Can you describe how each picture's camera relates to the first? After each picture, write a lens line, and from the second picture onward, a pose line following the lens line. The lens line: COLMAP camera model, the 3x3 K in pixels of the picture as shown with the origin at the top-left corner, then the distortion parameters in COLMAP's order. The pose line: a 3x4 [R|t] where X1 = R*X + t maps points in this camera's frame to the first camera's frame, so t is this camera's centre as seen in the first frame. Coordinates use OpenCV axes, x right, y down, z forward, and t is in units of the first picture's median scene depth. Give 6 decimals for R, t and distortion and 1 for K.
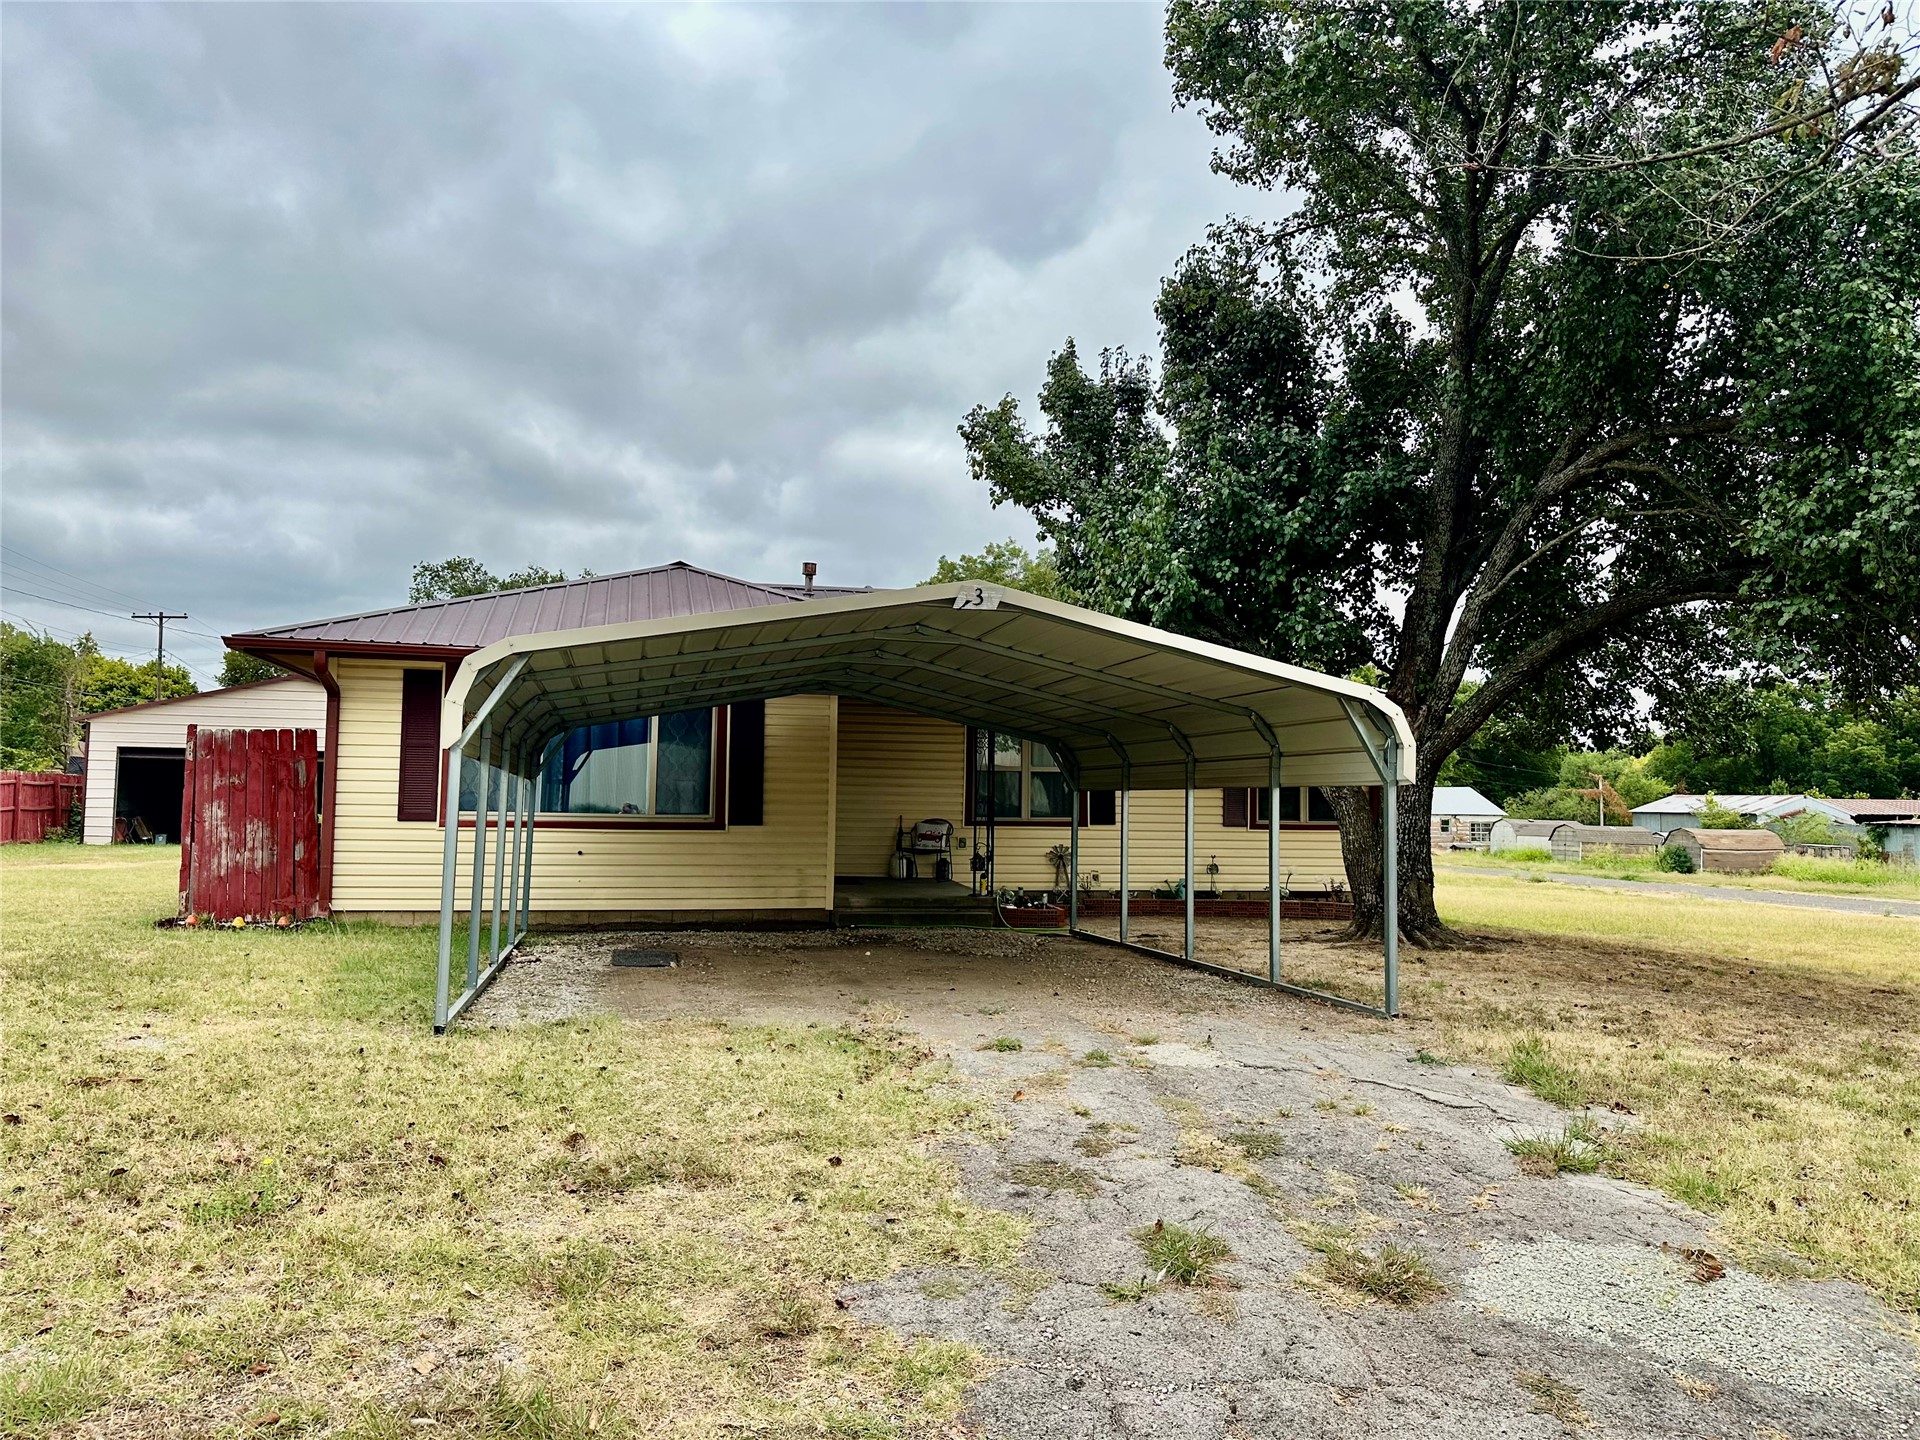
lens RADIAL K [[1356.1, 0, 966.1], [0, 1356.1, 726.7], [0, 0, 1]] dist [0.092332, -0.112988]
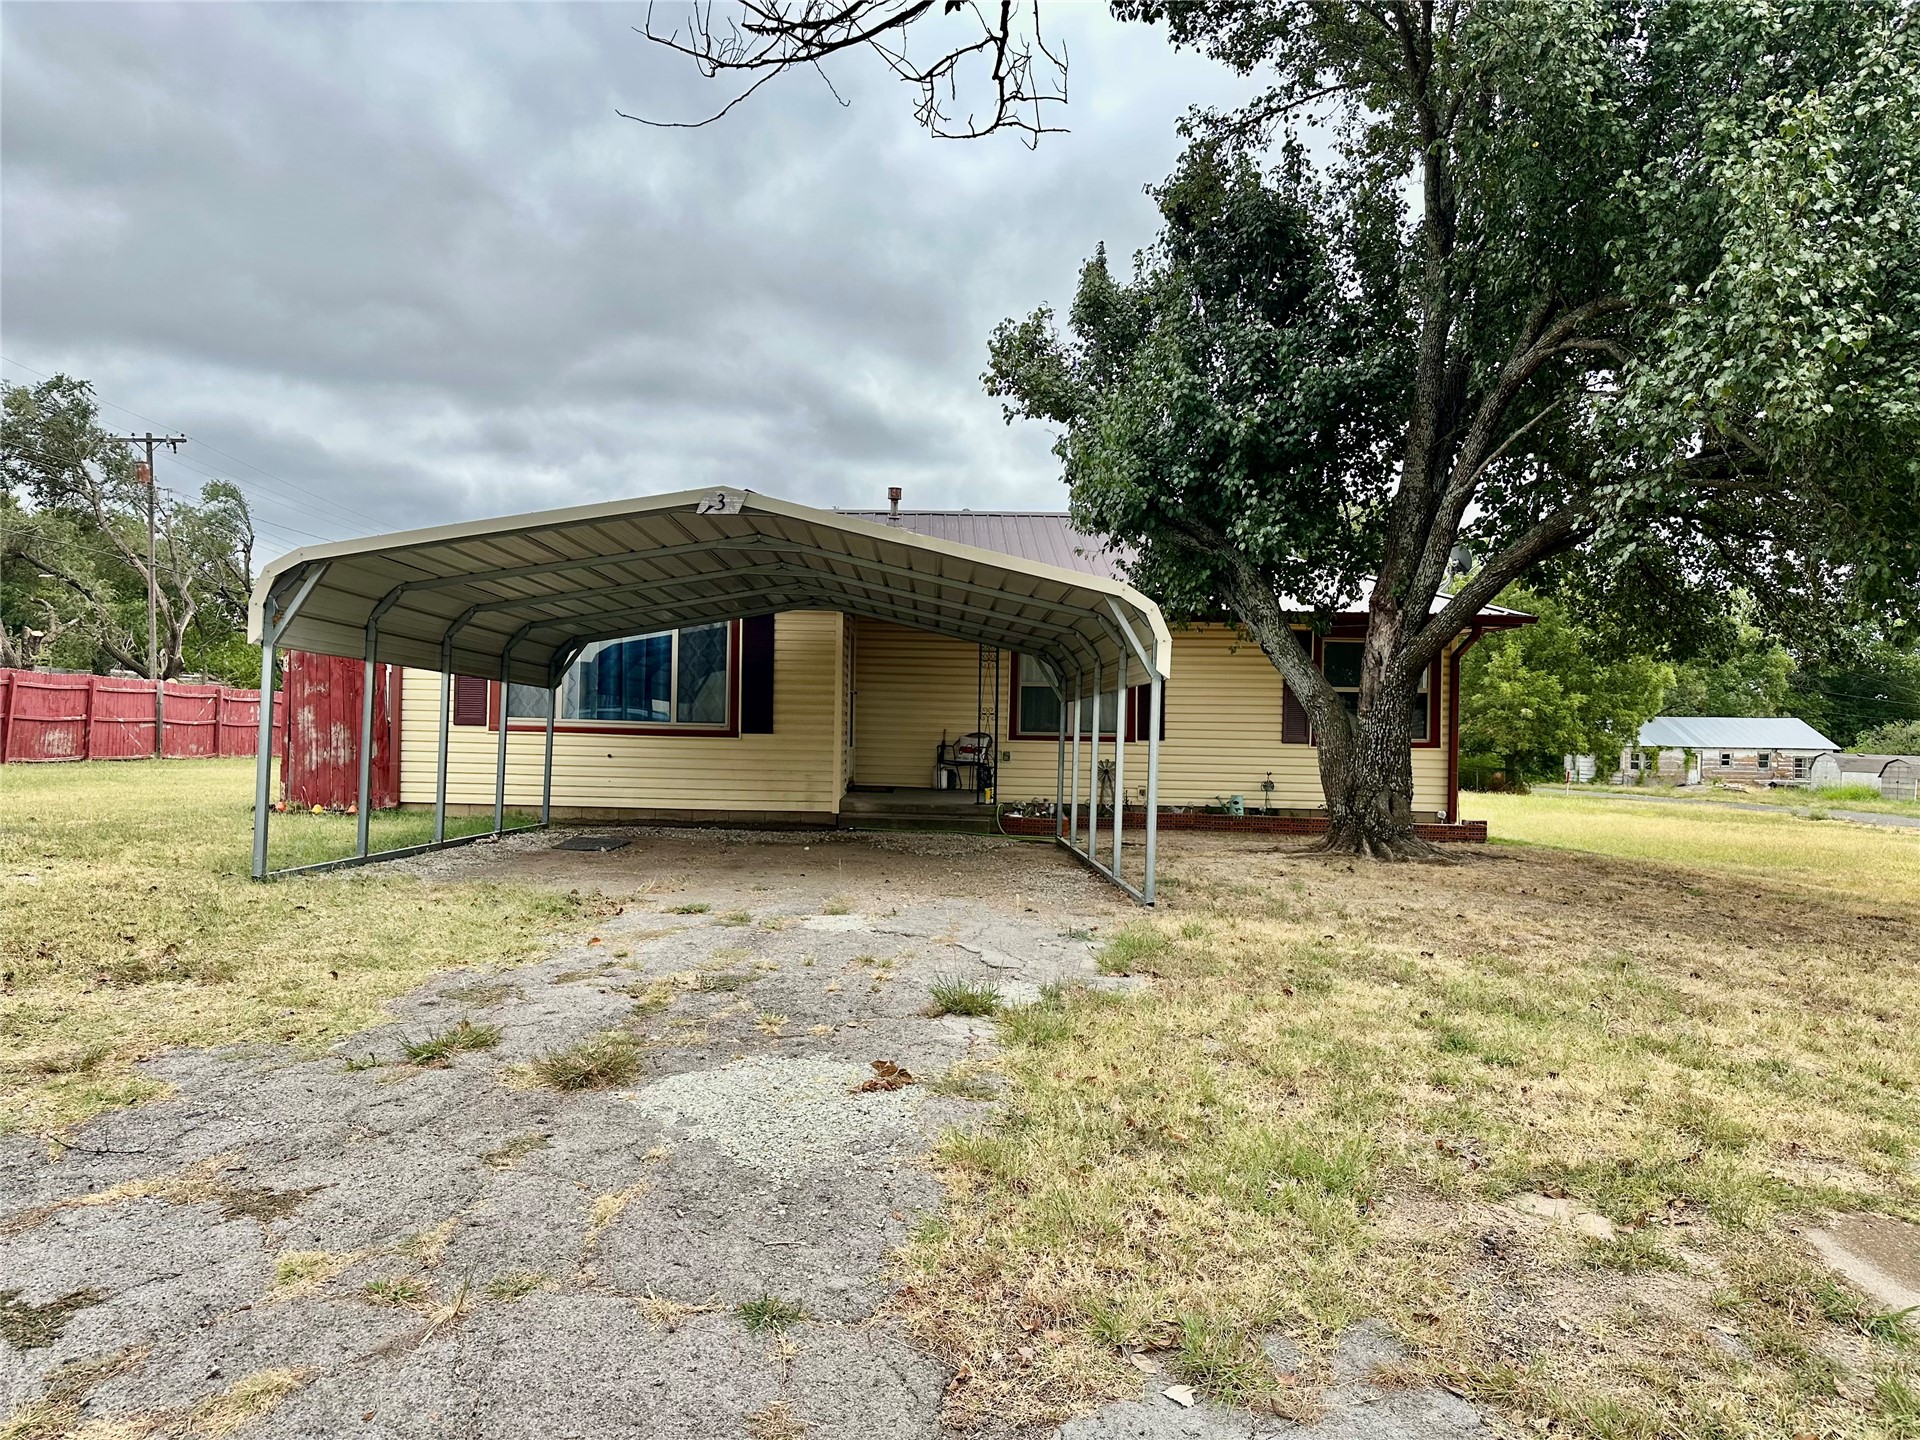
lens RADIAL K [[1356.1, 0, 967.4], [0, 1356.1, 725.9], [0, 0, 1]] dist [0.092332, -0.112988]
pose [[0.971508, 0.004193, -0.236969, 0.252635], [0.006867, 0.998926, 0.045830, 0.018327], [0.236907, -0.046151, 0.970436, -0.004594]]
